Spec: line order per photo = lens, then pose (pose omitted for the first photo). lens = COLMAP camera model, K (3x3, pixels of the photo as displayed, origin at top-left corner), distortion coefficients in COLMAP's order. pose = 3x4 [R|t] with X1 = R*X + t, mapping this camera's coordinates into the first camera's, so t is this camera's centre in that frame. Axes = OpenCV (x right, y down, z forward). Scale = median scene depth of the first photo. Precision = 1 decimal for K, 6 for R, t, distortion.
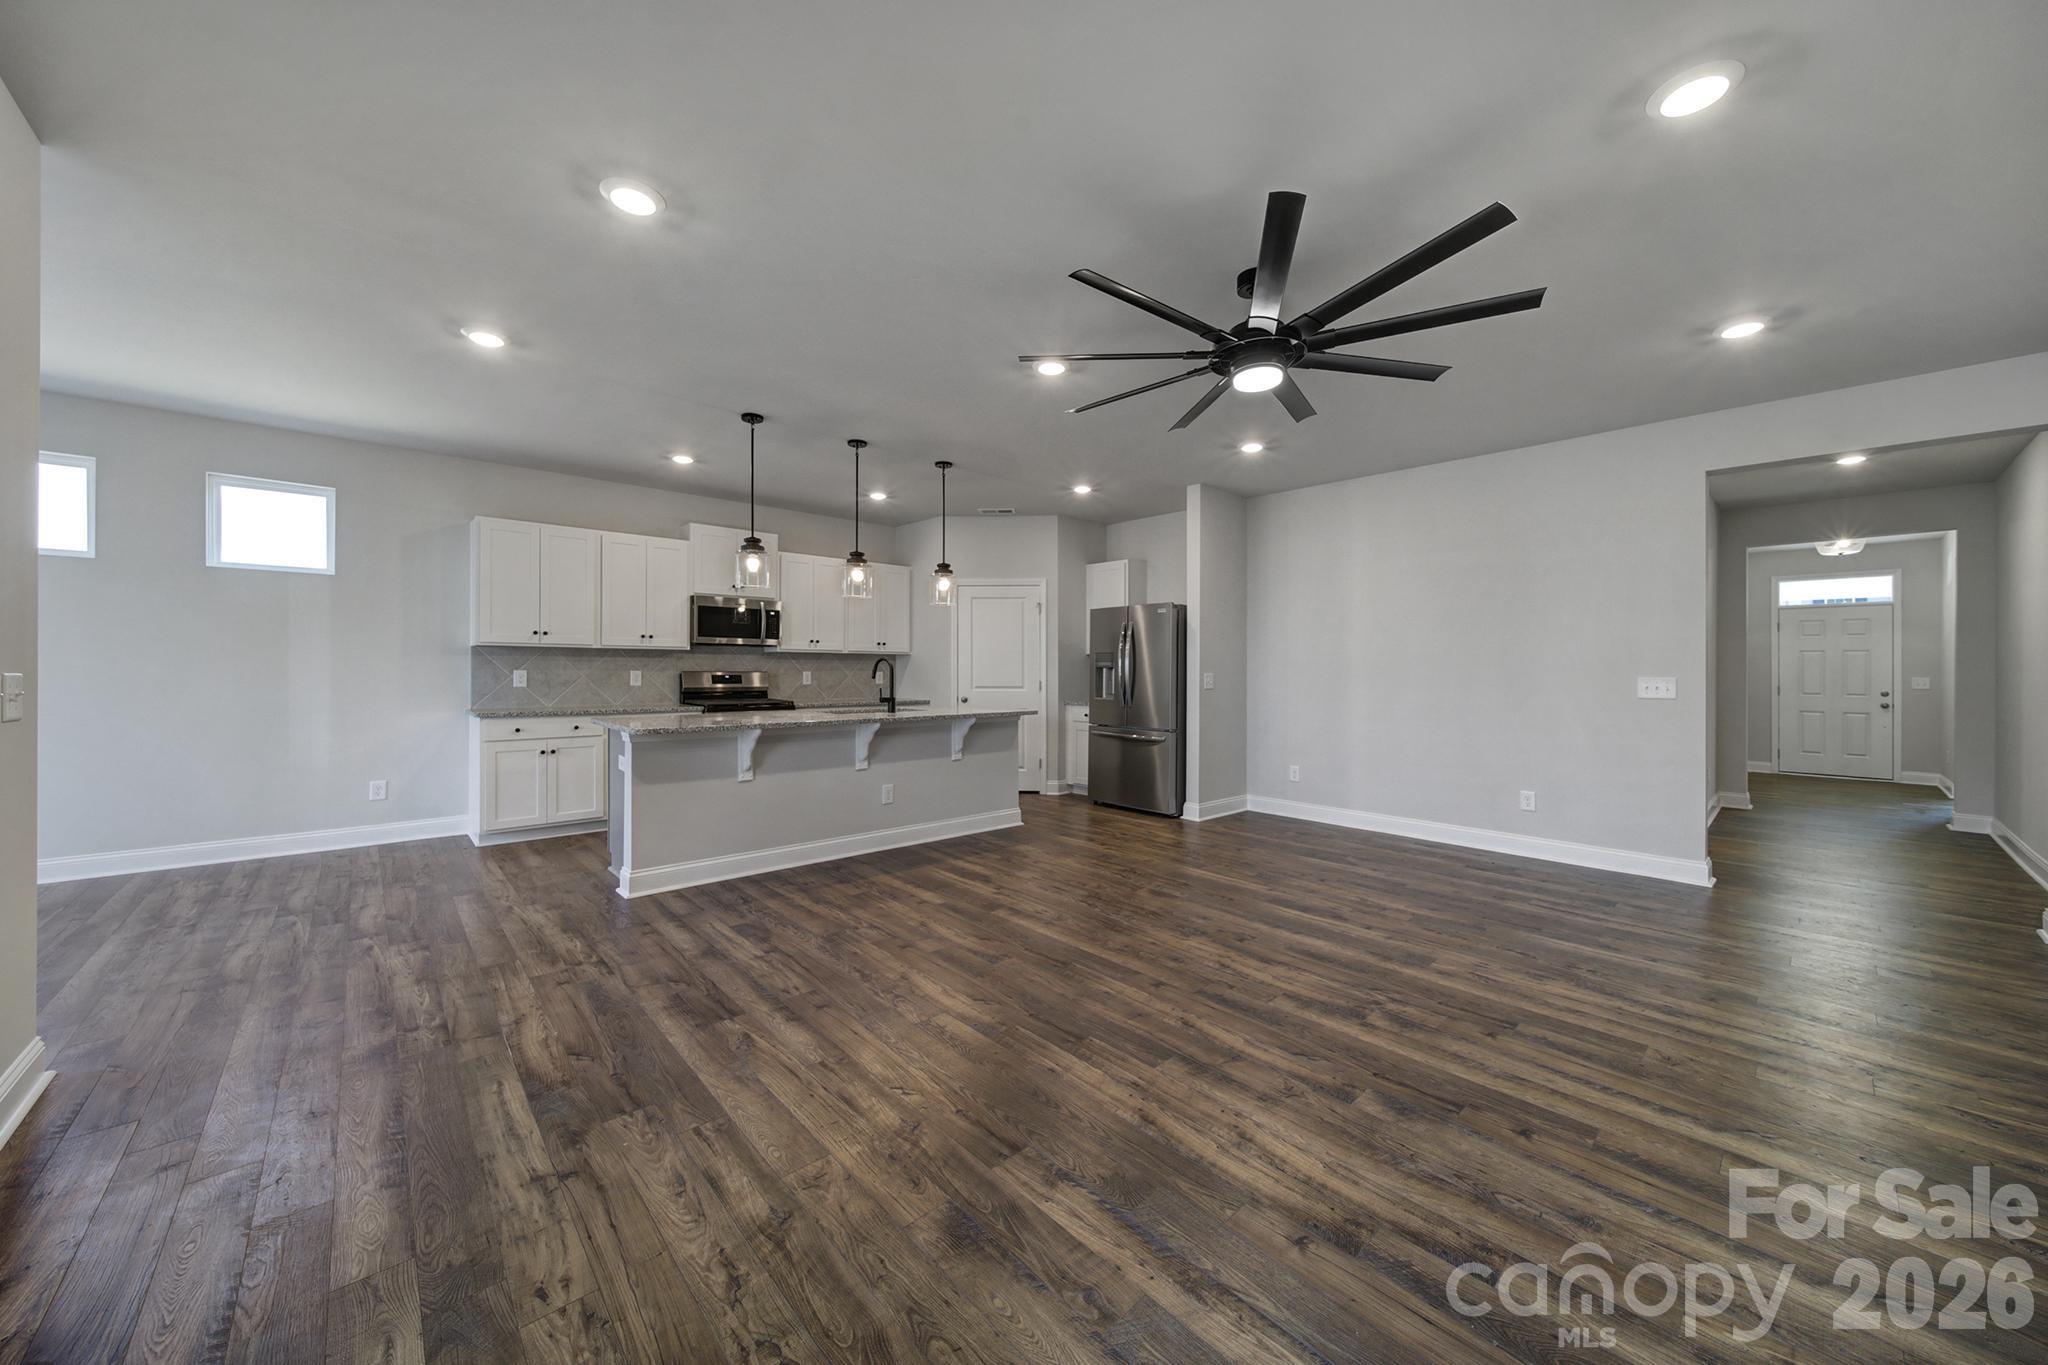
lens RADIAL K [[724.8, 0, 1019.9], [0, 724.8, 672.7], [0, 0, 1]] dist [-0.000347, -0.000293]
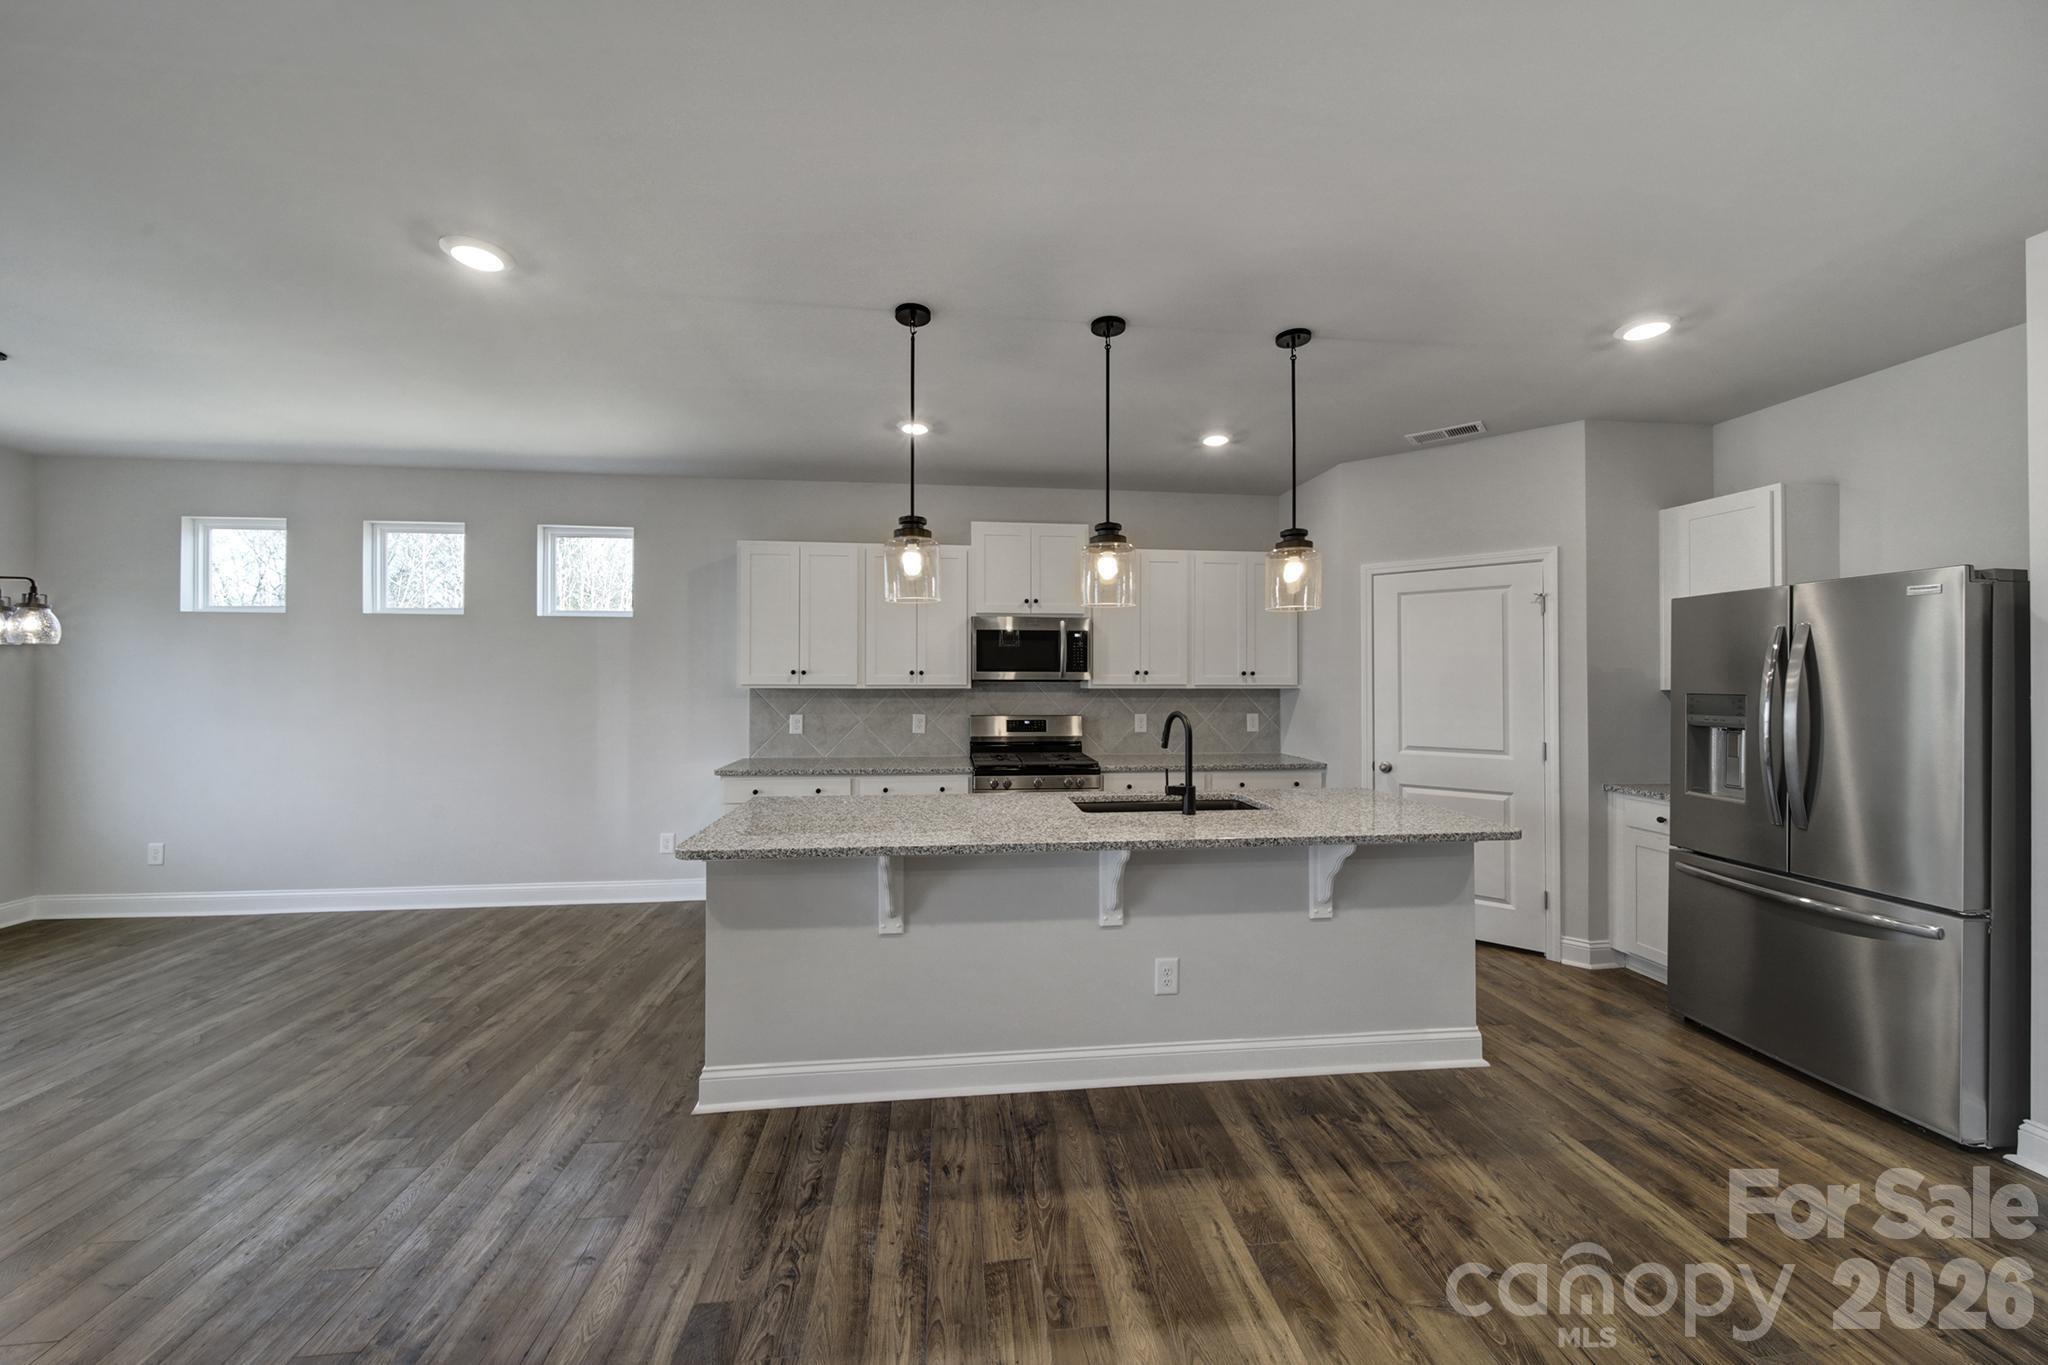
lens RADIAL K [[730.4, 0, 1022.4], [0, 730.4, 678.4], [0, 0, 1]] dist [-0.000281, -0.000391]
pose [[0.811248, -0.005570, -0.584675, 0.057981], [0.000455, 0.999960, -0.008895, -0.057498], [0.584701, 0.006950, 0.811219, 0.666570]]
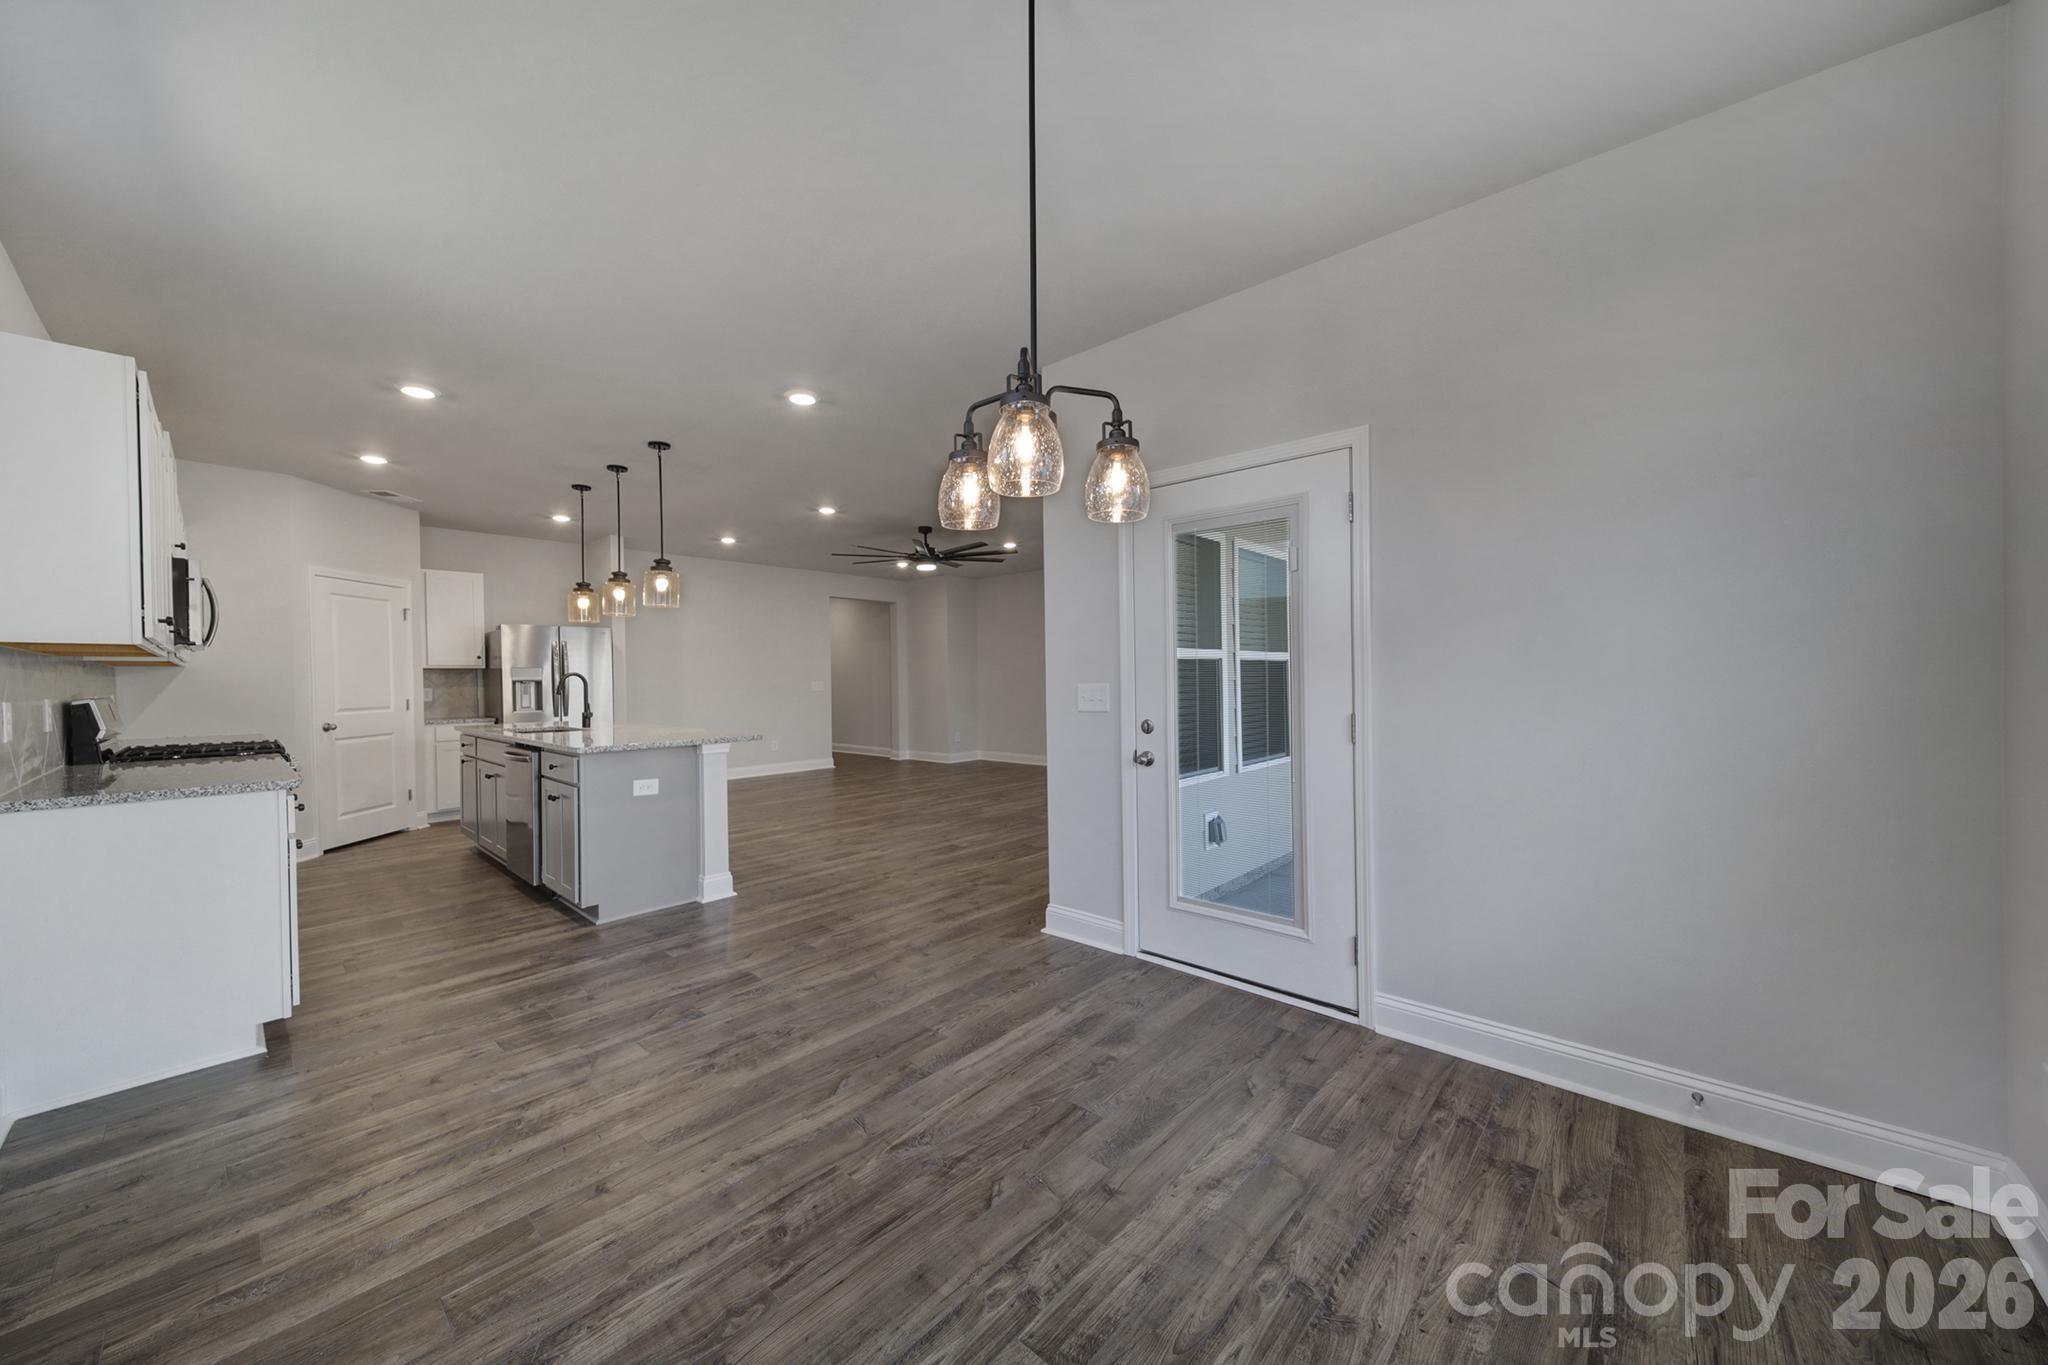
lens RADIAL K [[724.8, 0, 1019.9], [0, 724.8, 672.7], [0, 0, 1]] dist [-0.000347, -0.000293]
pose [[-0.100386, -0.000170, 0.994949, -1.713687], [0.016378, 0.999864, 0.001823, -0.017979], [-0.994814, 0.016478, -0.100370, 0.694014]]
